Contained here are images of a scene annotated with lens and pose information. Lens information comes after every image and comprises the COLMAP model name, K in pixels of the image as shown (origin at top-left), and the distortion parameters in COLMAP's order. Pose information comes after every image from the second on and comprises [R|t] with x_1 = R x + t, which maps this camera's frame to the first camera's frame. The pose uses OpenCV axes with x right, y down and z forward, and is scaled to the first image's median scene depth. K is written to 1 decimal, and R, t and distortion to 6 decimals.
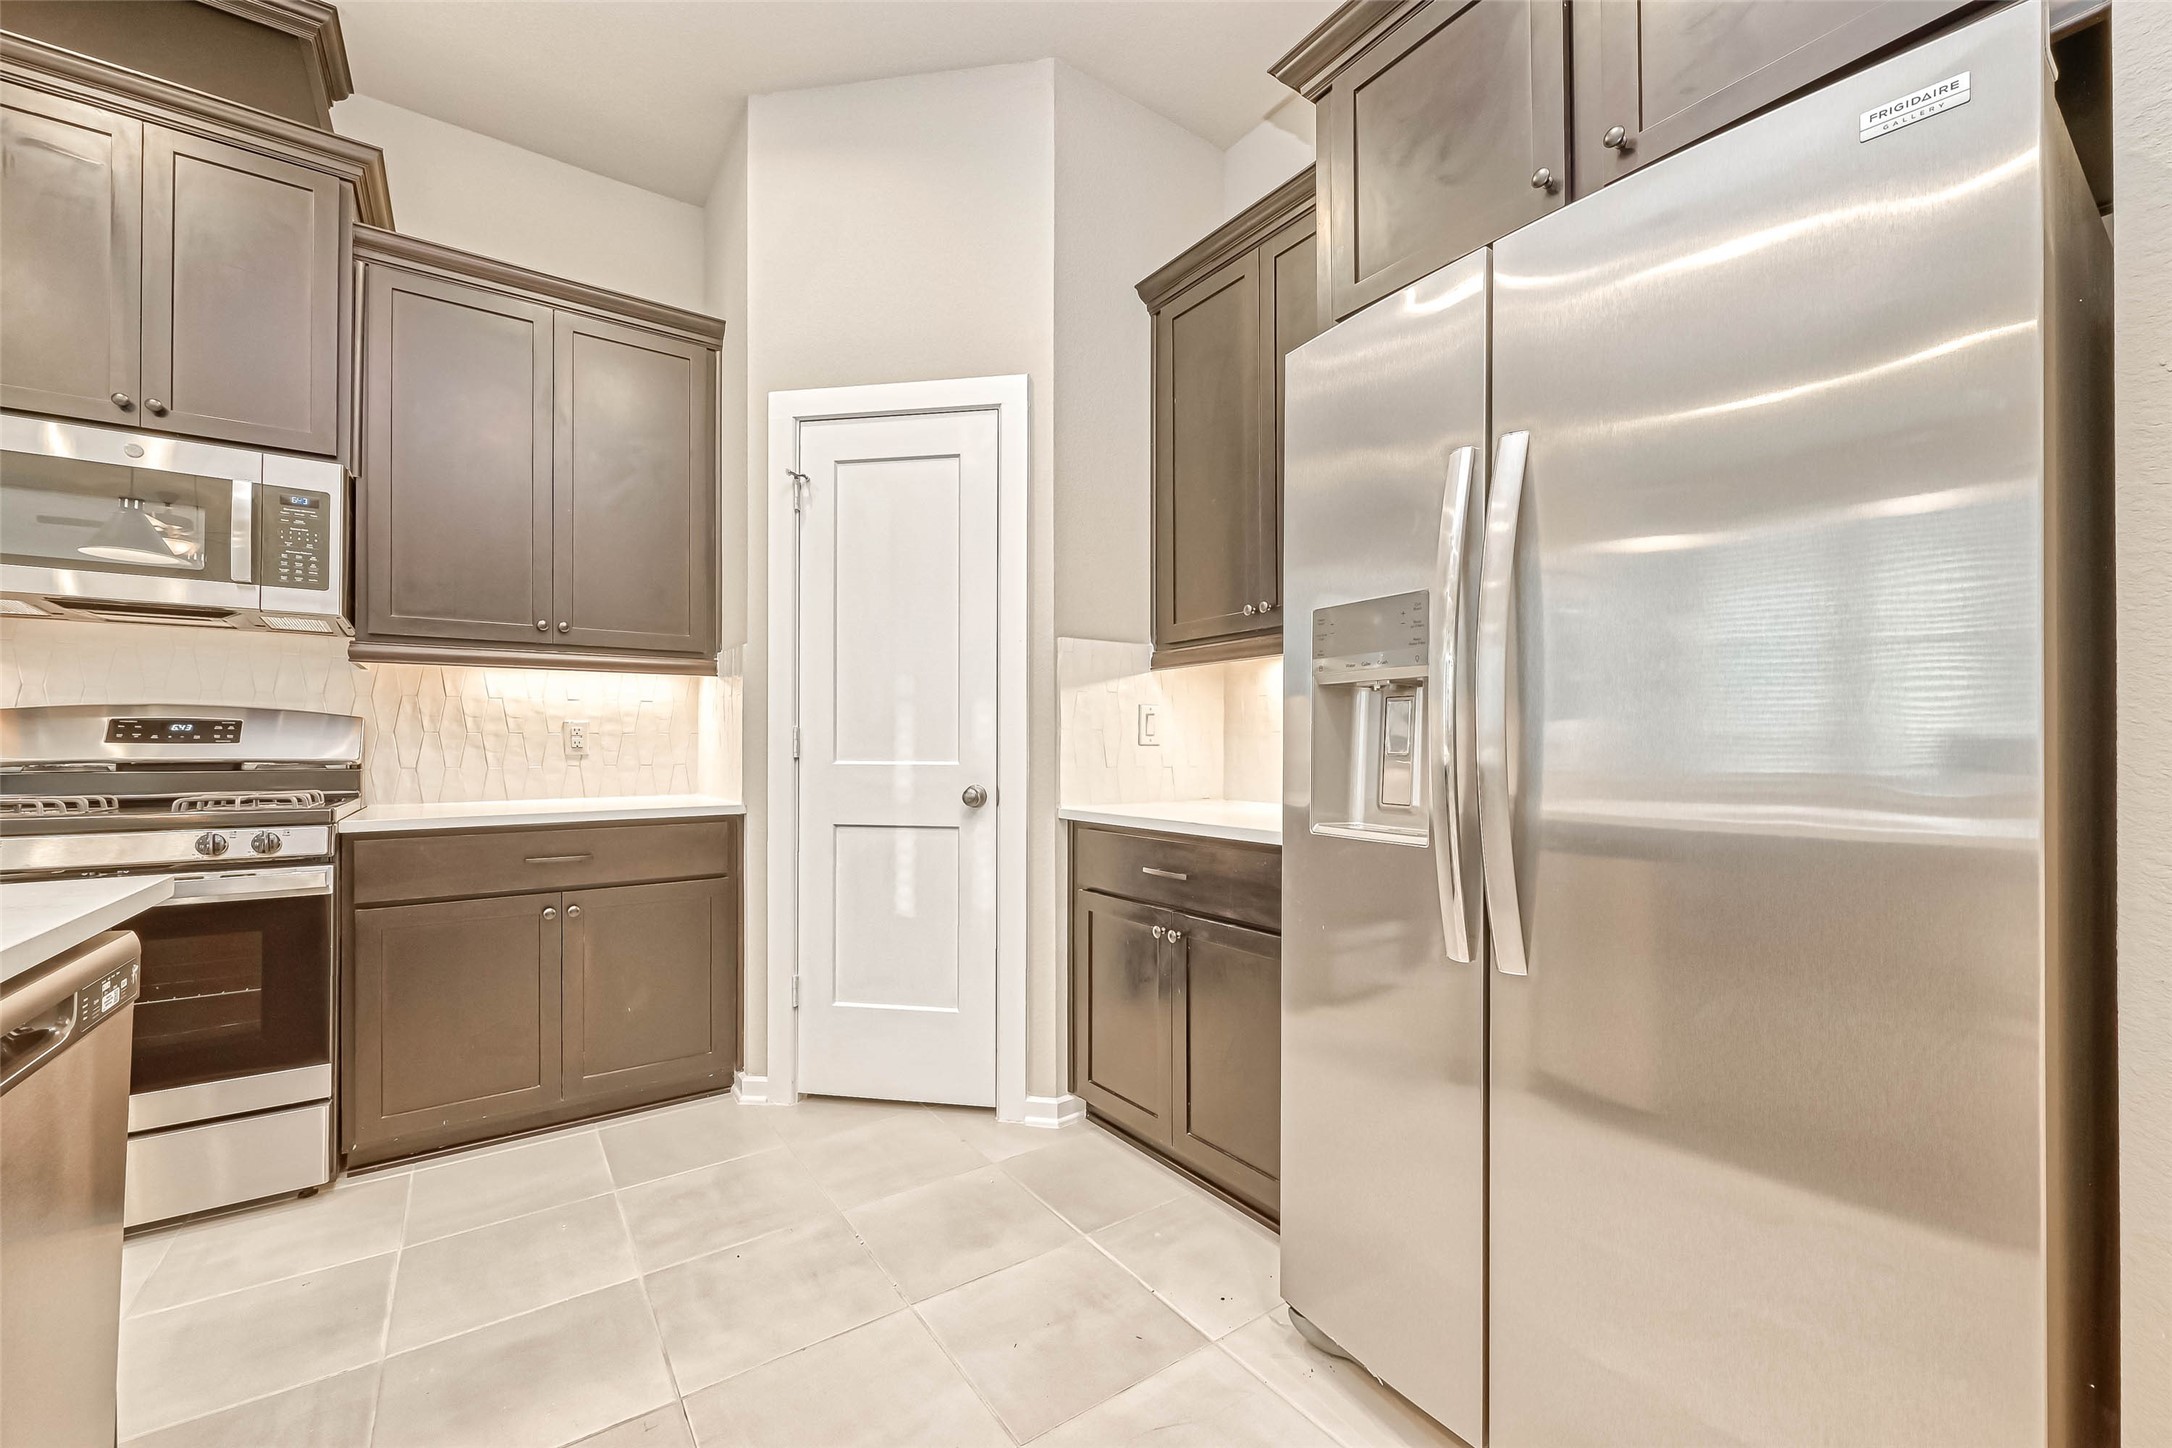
lens RADIAL K [[859.4, 0, 1095.0], [0, 859.4, 738.9], [0, 0, 1]] dist [-0.002299, -0.000078]
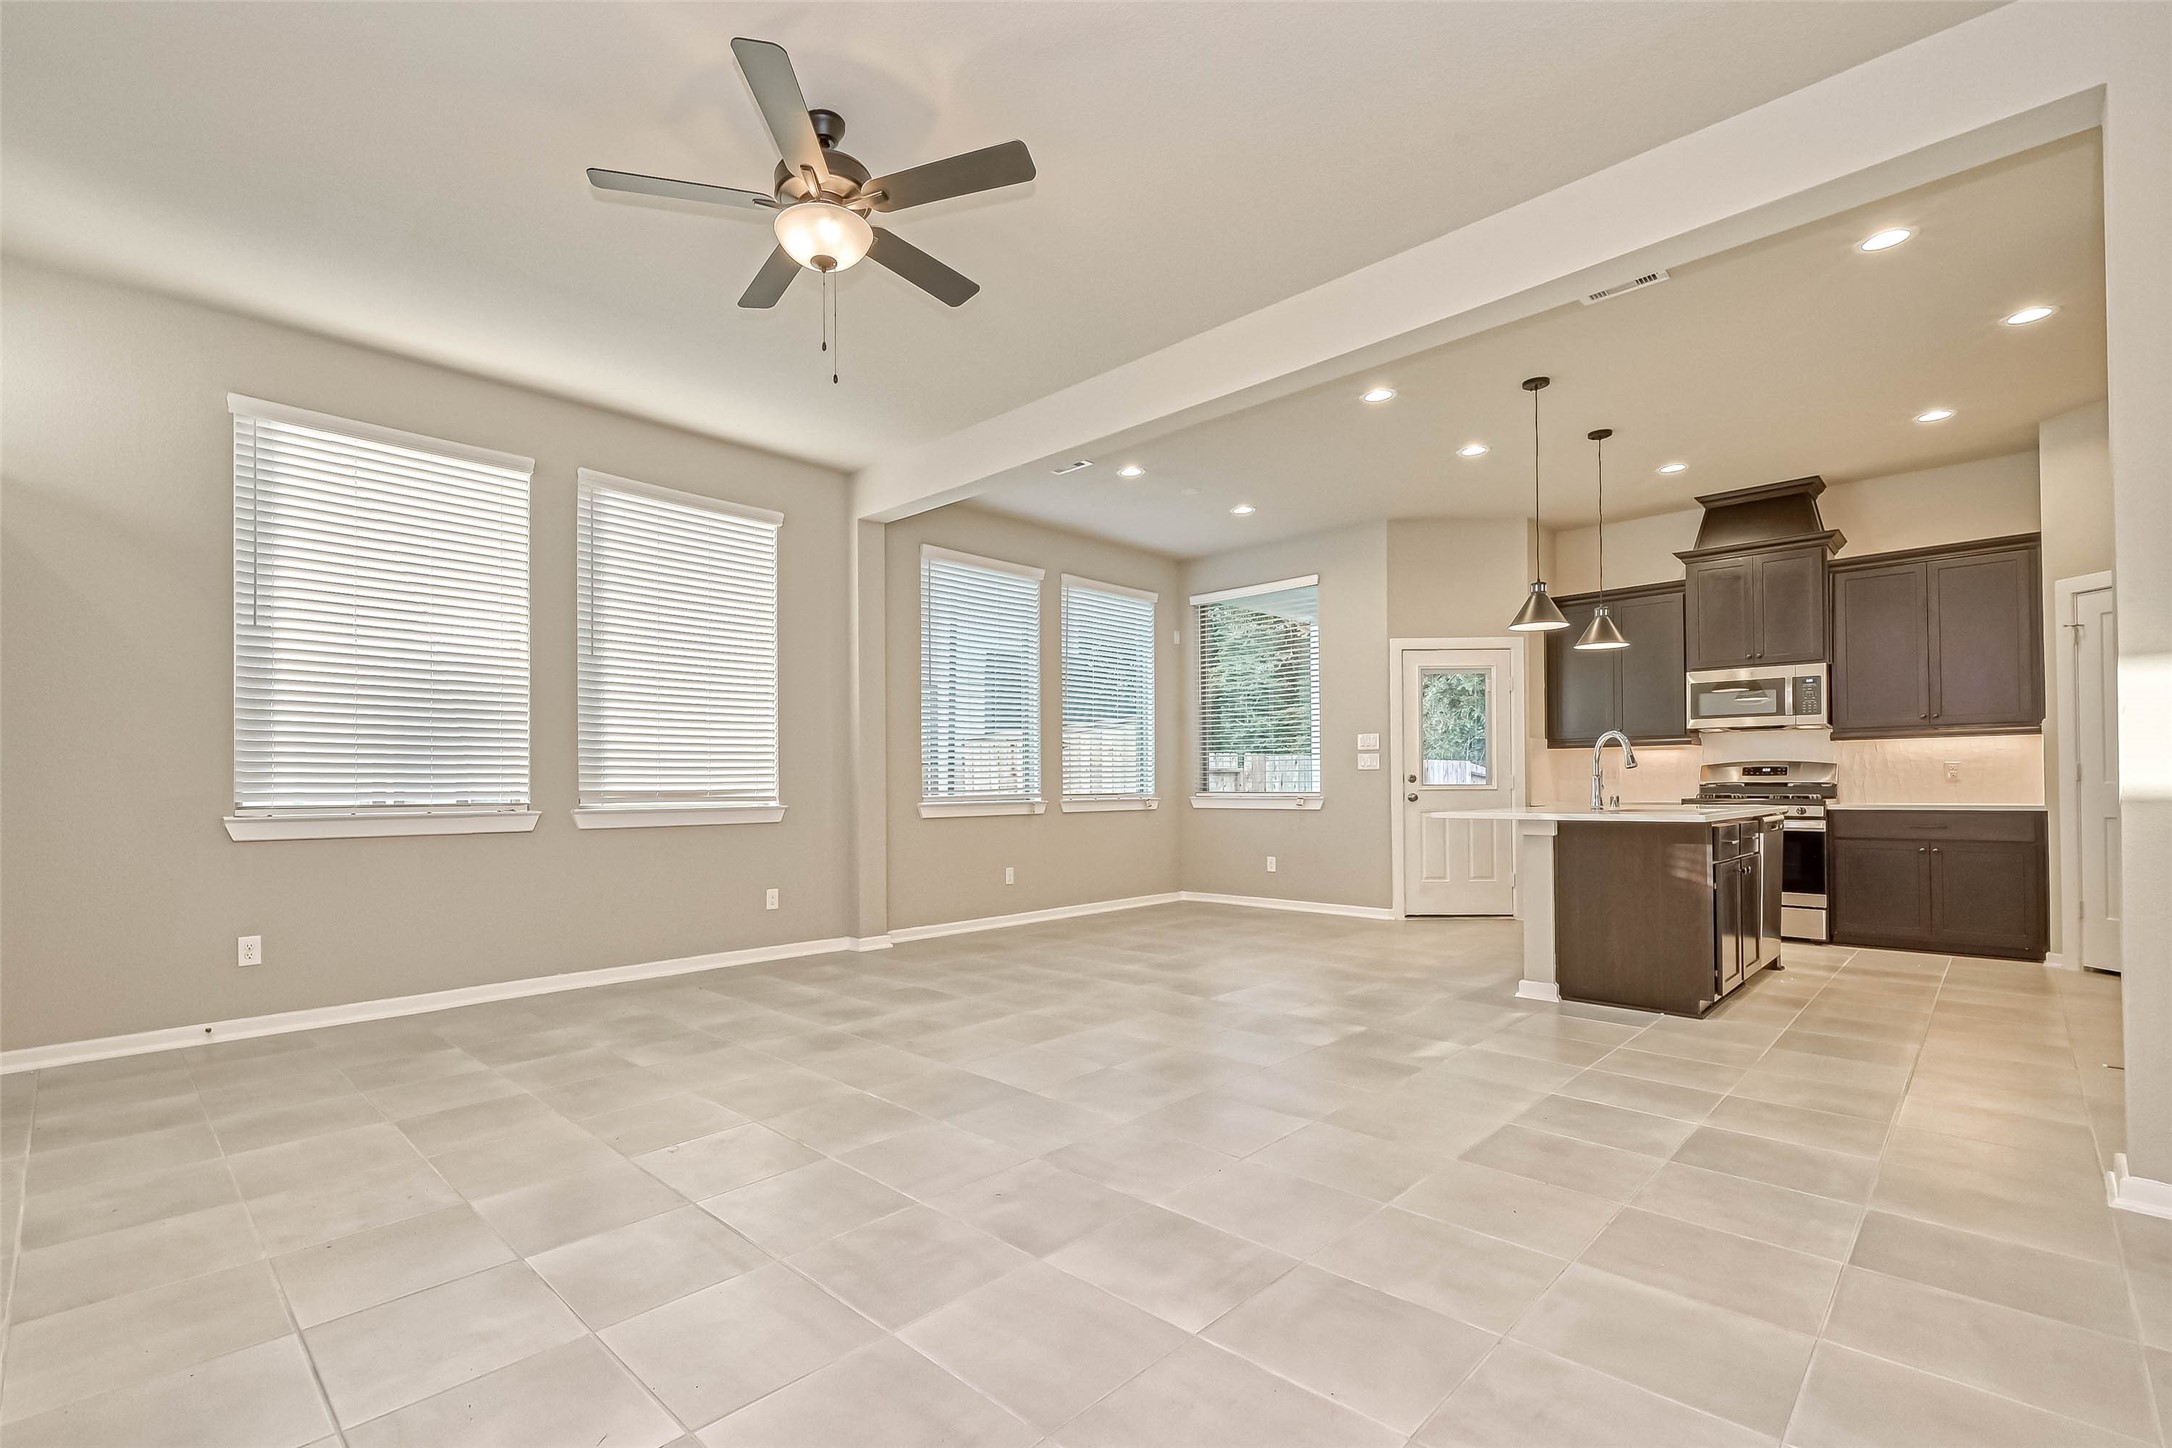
lens RADIAL K [[985.5, 0, 968.4], [0, 985.5, 776.5], [0, 0, 1]] dist [-0.000442, -0.000544]
pose [[0.130773, -0.011965, -0.991340, 1.500628], [0.012066, 0.999872, -0.010476, 0.008326], [0.991339, -0.010592, 0.130900, -1.701389]]
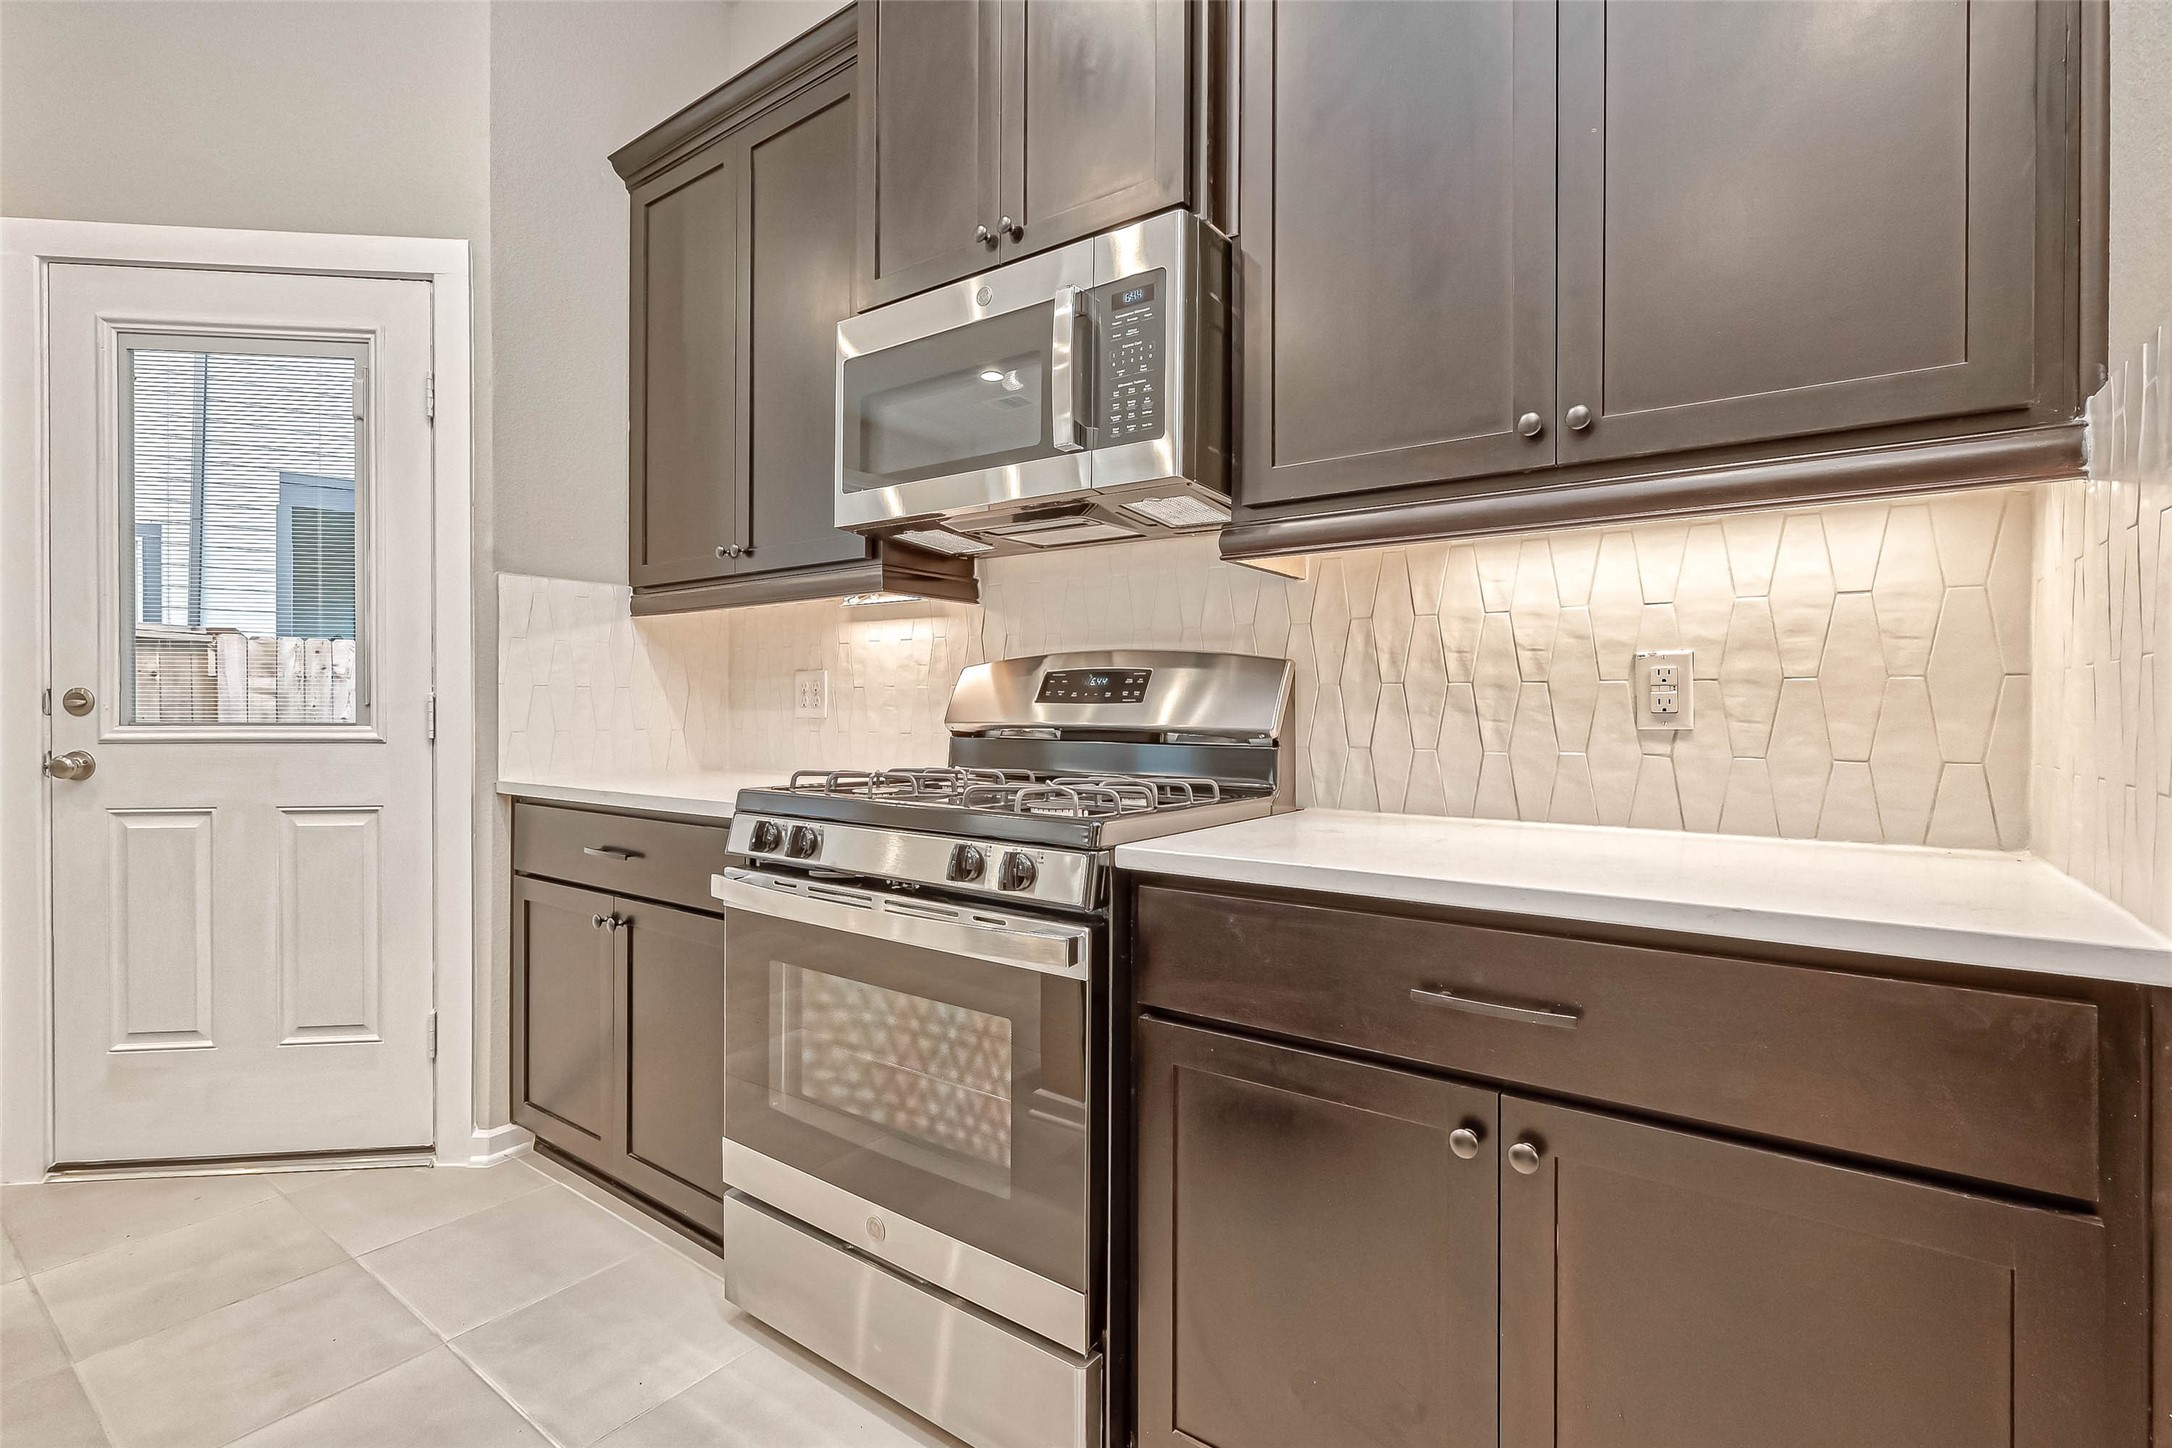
lens RADIAL K [[1021.9, 0, 1001.5], [0, 1021.9, 708.4], [0, 0, 1]] dist [0.001115, 0.000109]
pose [[0.277064, 0.001579, -0.960850, -0.242503], [0.003012, 0.999992, 0.002512, 0.006594], [0.960847, -0.003590, 0.277057, 0.645139]]
